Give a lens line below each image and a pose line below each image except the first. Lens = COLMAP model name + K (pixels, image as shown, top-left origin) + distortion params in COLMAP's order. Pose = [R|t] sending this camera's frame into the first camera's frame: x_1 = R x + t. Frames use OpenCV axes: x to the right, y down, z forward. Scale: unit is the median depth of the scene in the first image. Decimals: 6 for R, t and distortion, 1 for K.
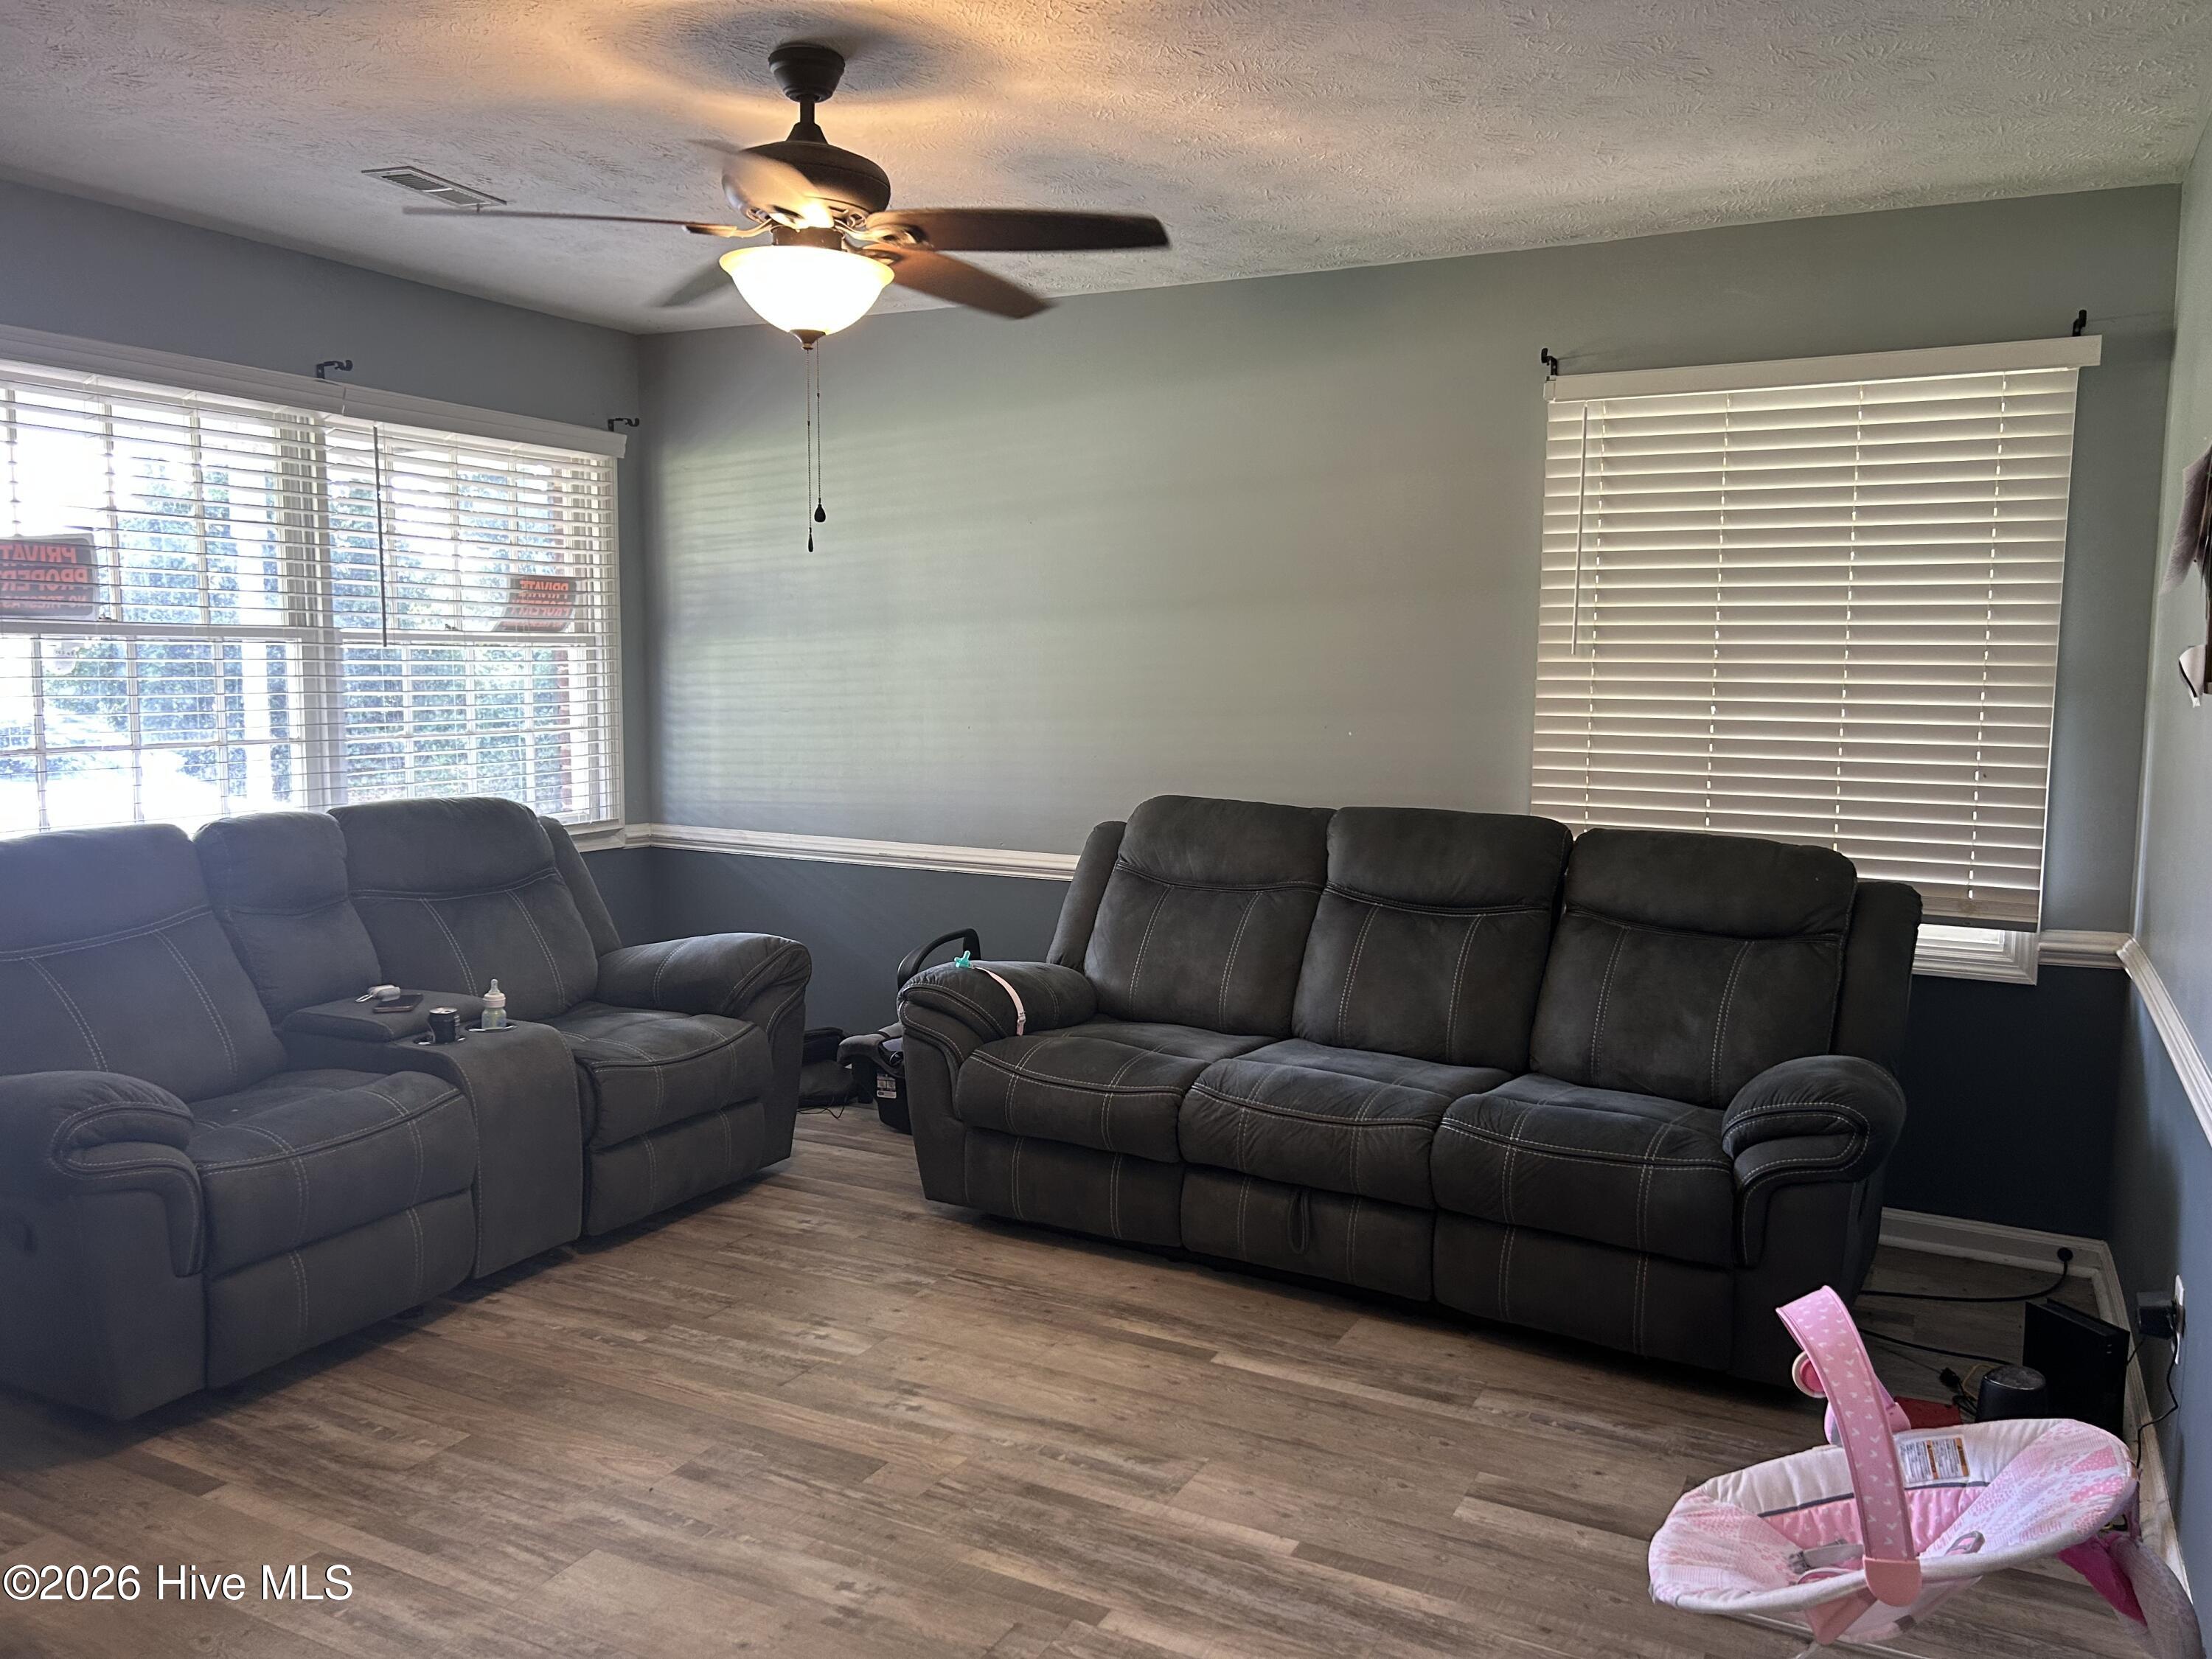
lens RADIAL K [[1700.3, 0, 1153.9], [0, 1700.3, 818.3], [0, 0, 1]] dist [0.061821, -0.062615]
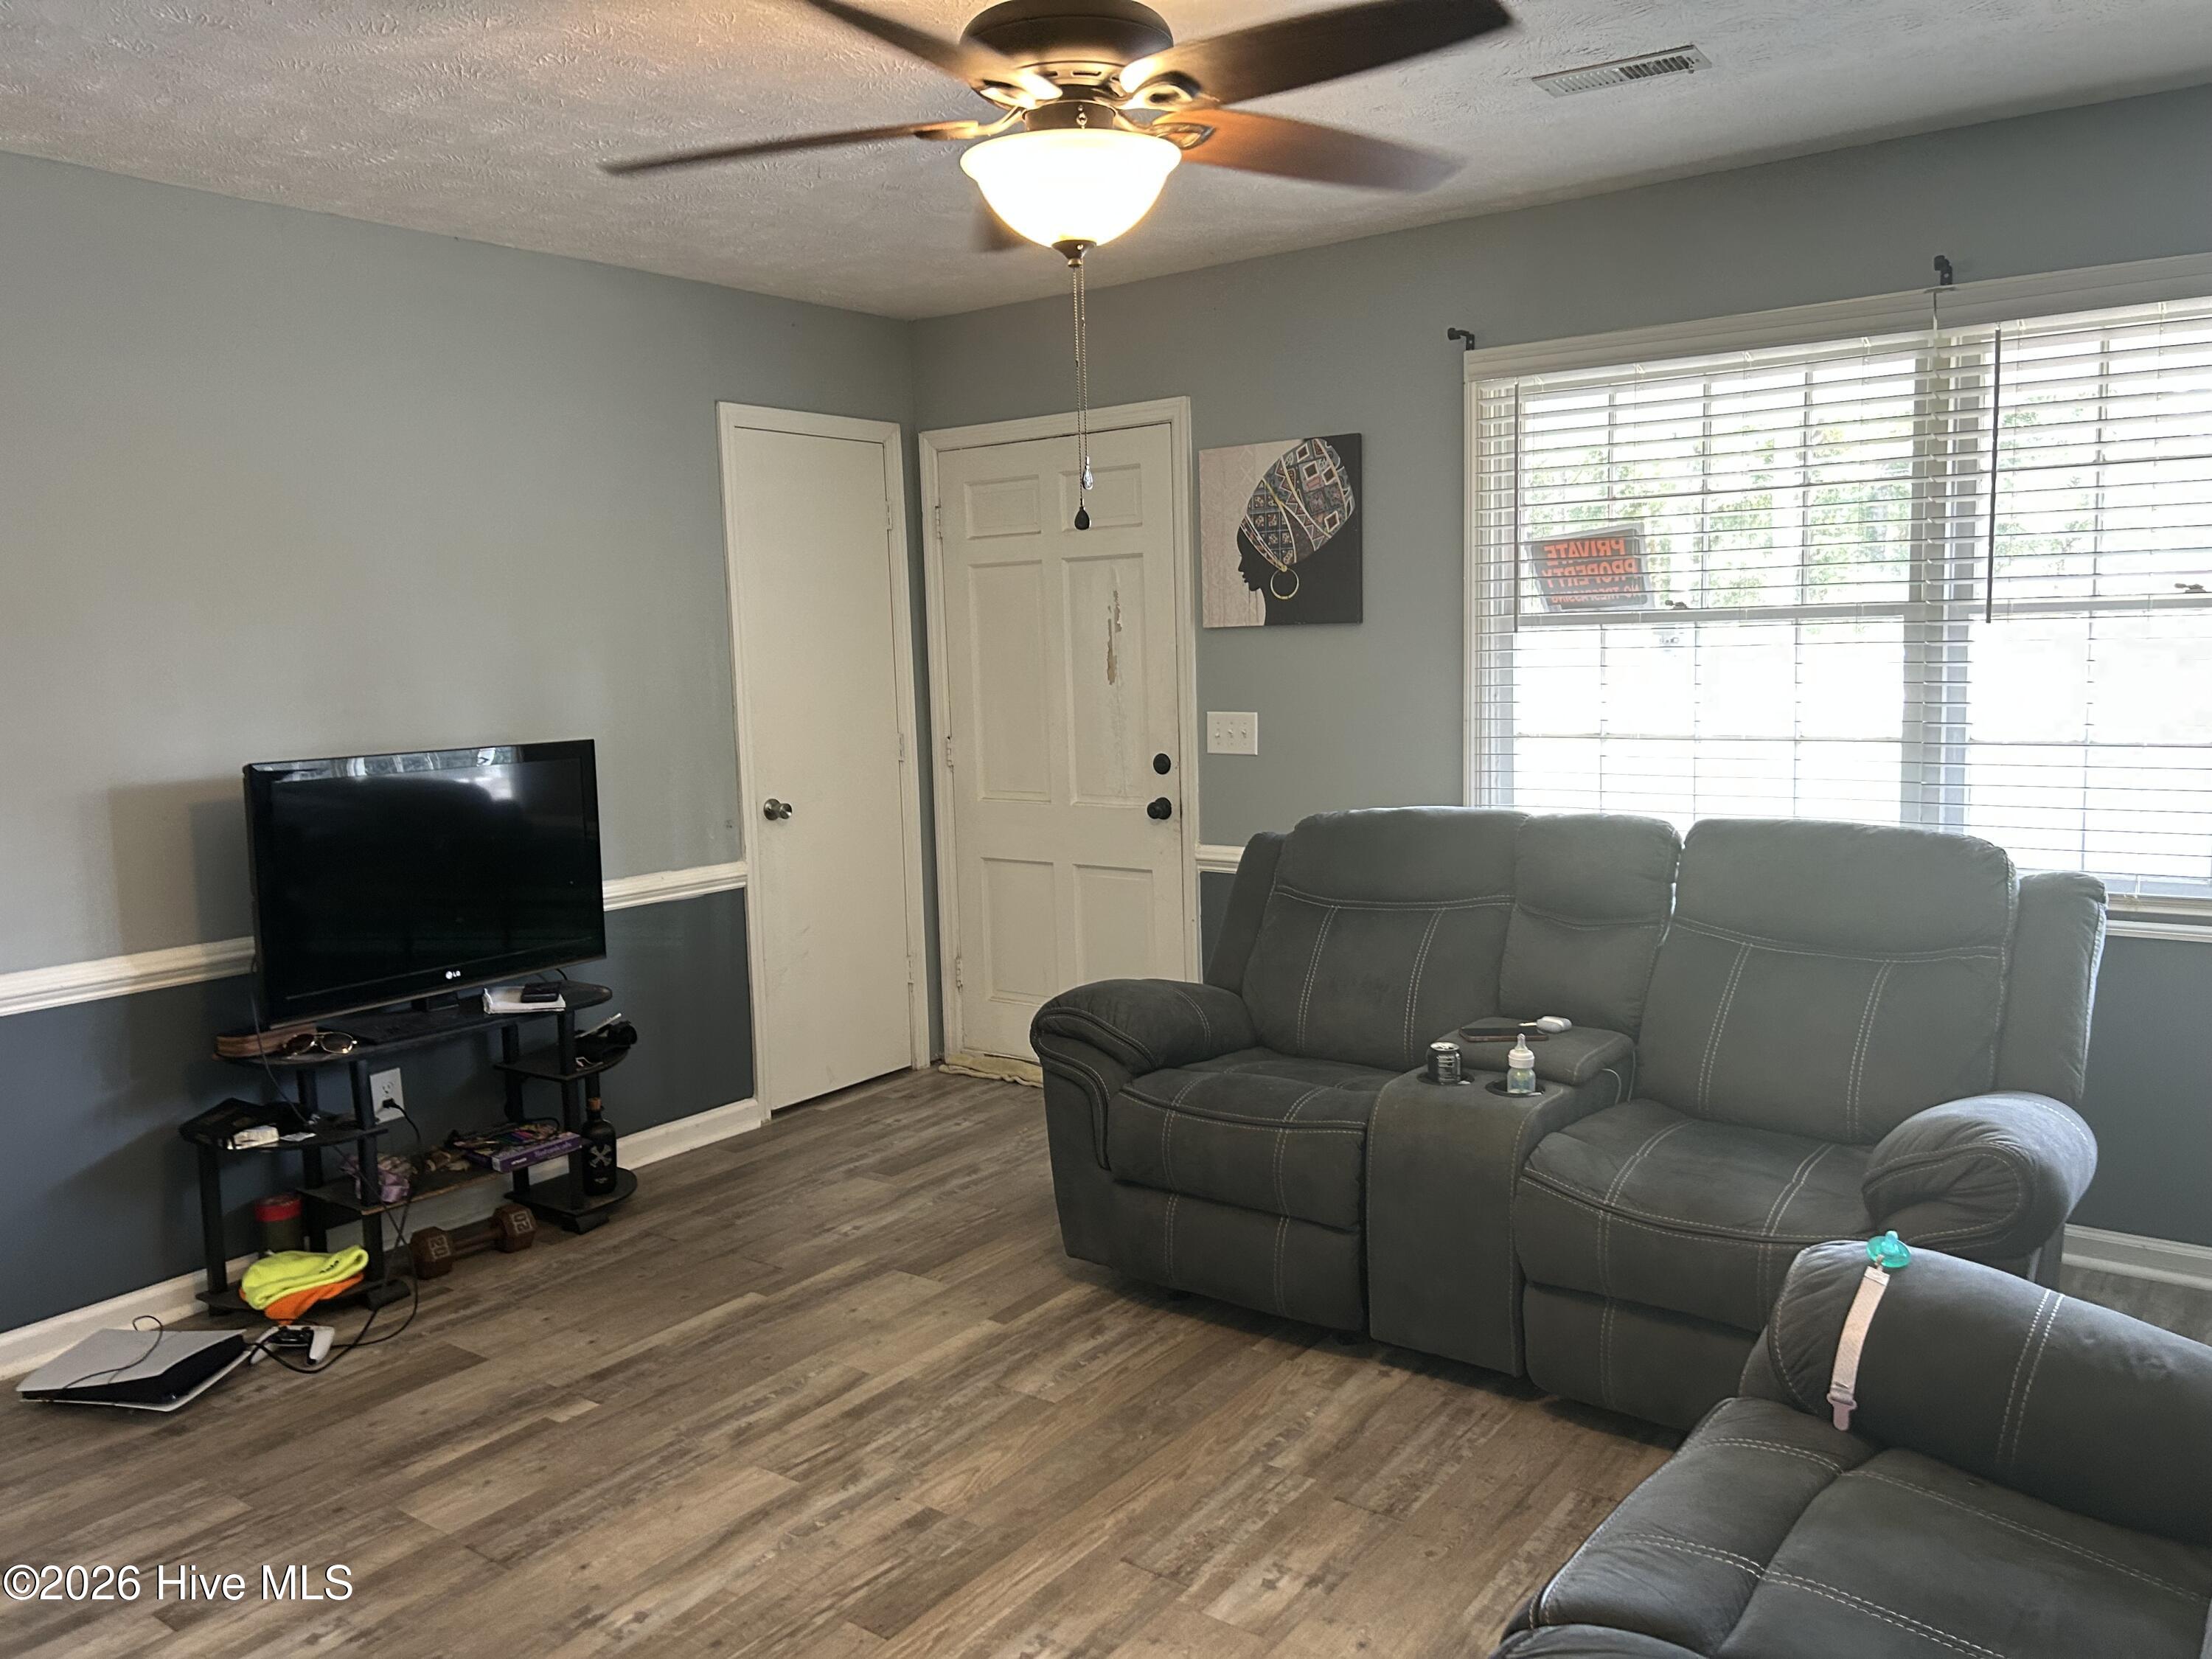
lens RADIAL K [[1700.3, 0, 1096.7], [0, 1700.3, 819.3], [0, 0, 1]] dist [0.061821, -0.062615]
pose [[-0.196477, 0.107487, -0.974599, 0.573377], [-0.066869, 0.990190, 0.122687, -0.124771], [0.978226, 0.089275, -0.187363, 1.167901]]
